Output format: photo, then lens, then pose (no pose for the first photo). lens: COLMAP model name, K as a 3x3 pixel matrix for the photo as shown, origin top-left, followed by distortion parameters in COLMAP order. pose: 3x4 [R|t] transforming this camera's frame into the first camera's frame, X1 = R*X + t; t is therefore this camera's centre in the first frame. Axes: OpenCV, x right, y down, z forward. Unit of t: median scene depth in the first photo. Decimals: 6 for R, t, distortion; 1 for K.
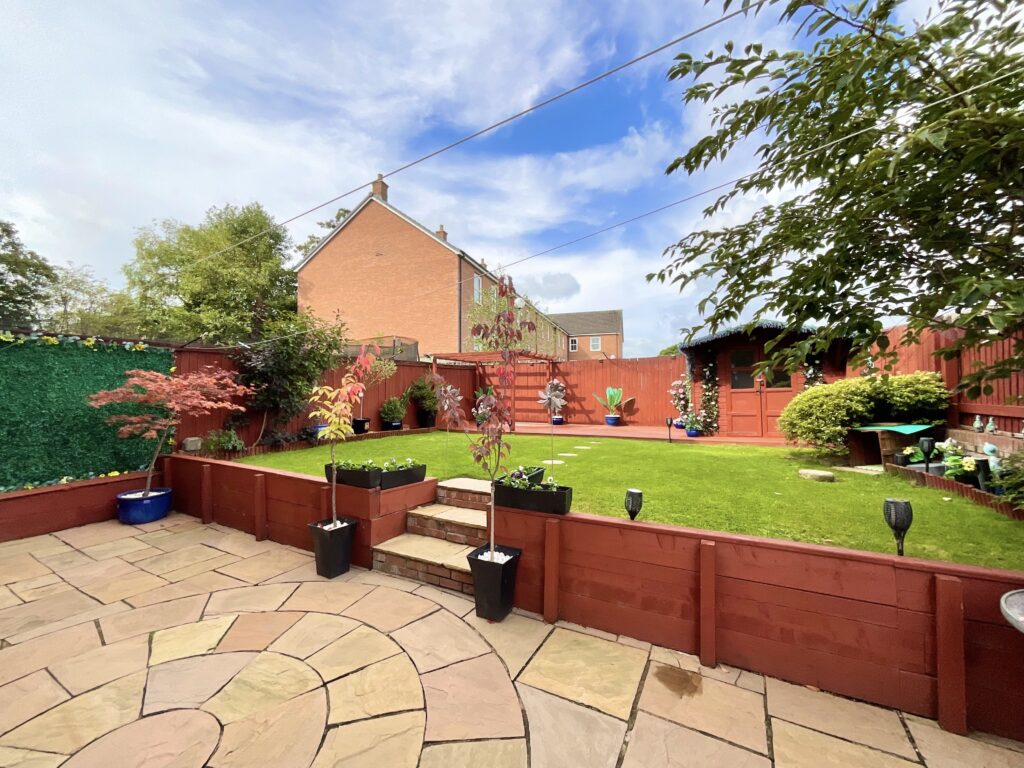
lens RADIAL K [[417.4, 0, 509.3], [0, 417.4, 386.2], [0, 0, 1]] dist [0.000609, -0.001150]
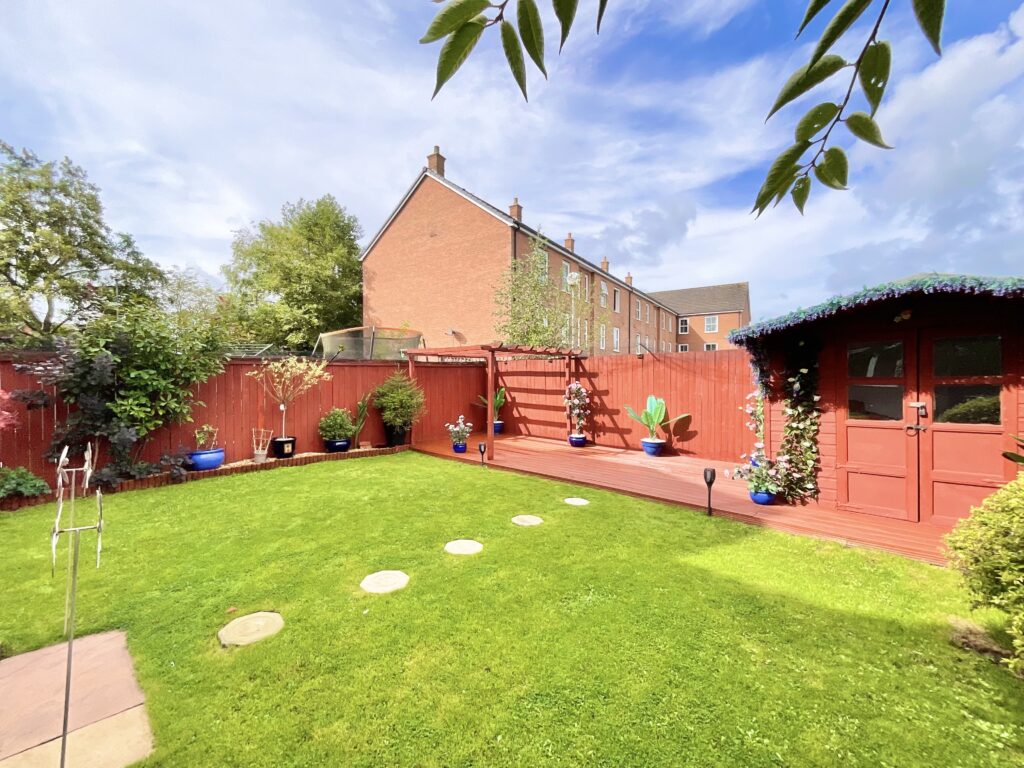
lens RADIAL K [[417.4, 0, 514.4], [0, 417.4, 382.6], [0, 0, 1]] dist [0.000609, -0.001150]
pose [[0.961259, 0.008464, -0.275516, 0.200858], [-0.000270, 0.999557, 0.029768, -0.036578], [0.275646, -0.028540, 0.960835, 0.288074]]
